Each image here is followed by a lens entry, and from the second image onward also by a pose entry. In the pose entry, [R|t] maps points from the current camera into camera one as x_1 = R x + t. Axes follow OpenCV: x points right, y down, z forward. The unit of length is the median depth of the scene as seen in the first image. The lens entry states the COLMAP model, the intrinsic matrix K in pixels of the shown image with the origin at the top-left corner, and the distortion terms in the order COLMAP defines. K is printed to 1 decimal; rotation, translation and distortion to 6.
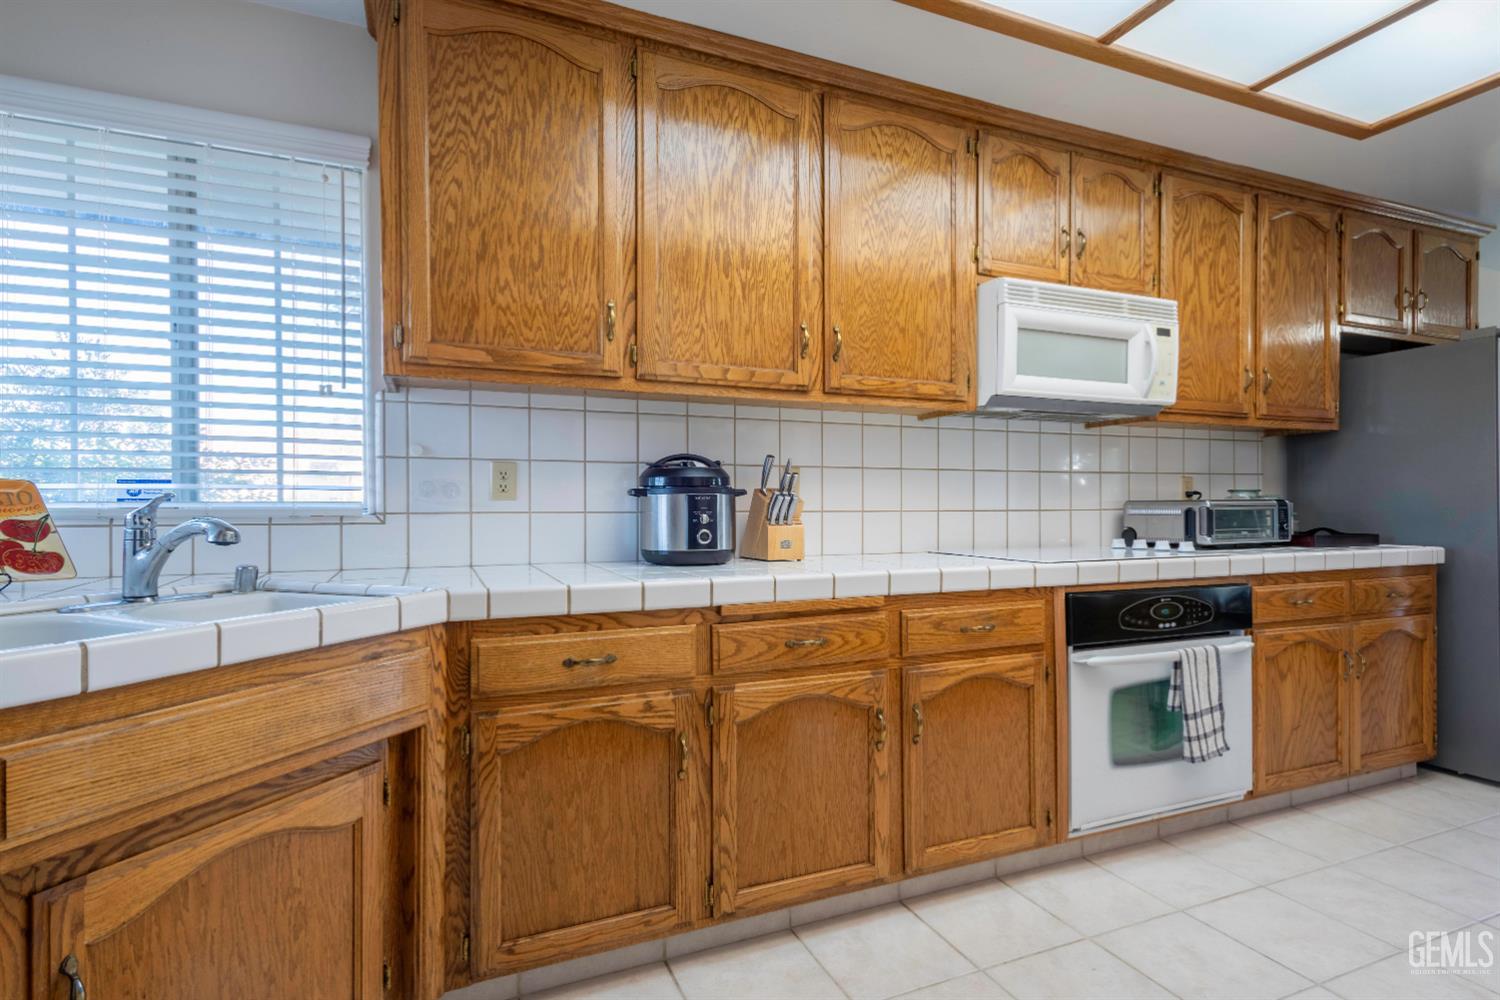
lens RADIAL K [[707.8, 0, 750.0], [0, 707.8, 500.0], [0, 0, 1]] dist [0.000601, -0.000144]
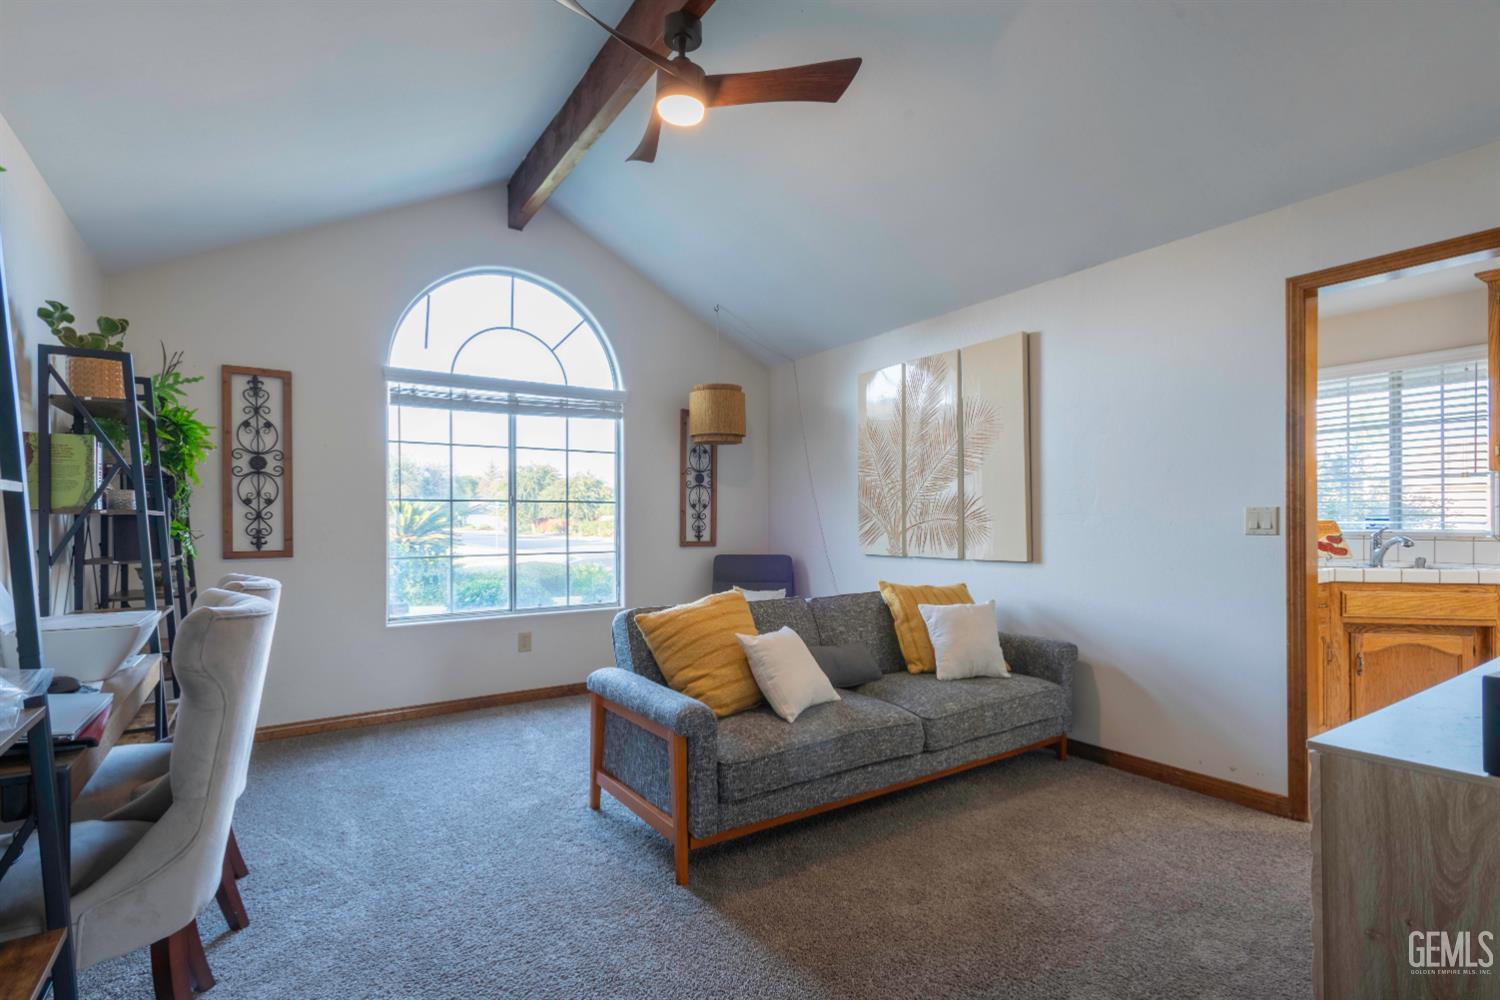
lens RADIAL K [[756.2, 0, 756.7], [0, 756.2, 513.2], [0, 0, 1]] dist [-0.003107, -0.001028]
pose [[0.174973, -0.007740, -0.984543, 1.185795], [0.003270, 0.999968, -0.007280, -0.036236], [0.984568, -0.001946, 0.174993, -1.392681]]
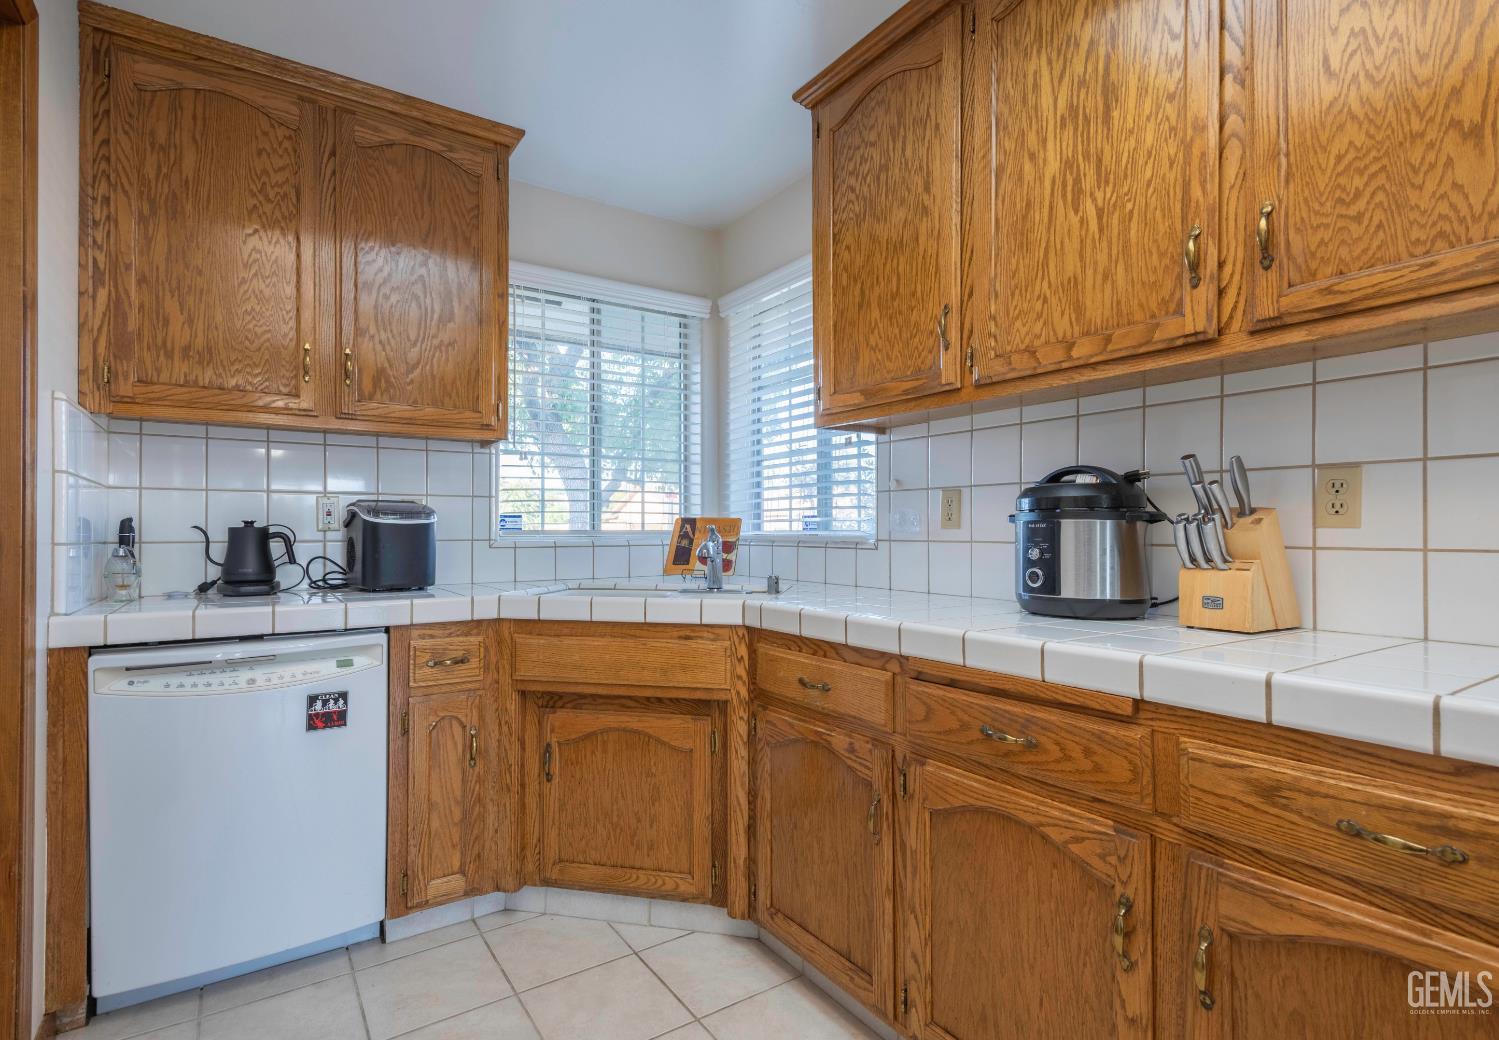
lens RADIAL K [[803.0, 0, 749.5], [0, 803.0, 520.0], [0, 0, 1]] dist [0.003667, -0.000766]
pose [[0.160447, -0.013792, -0.986948, 0.764774], [0.004248, 0.999903, -0.013283, 0.001549], [0.987035, -0.002062, 0.160490, 0.595219]]
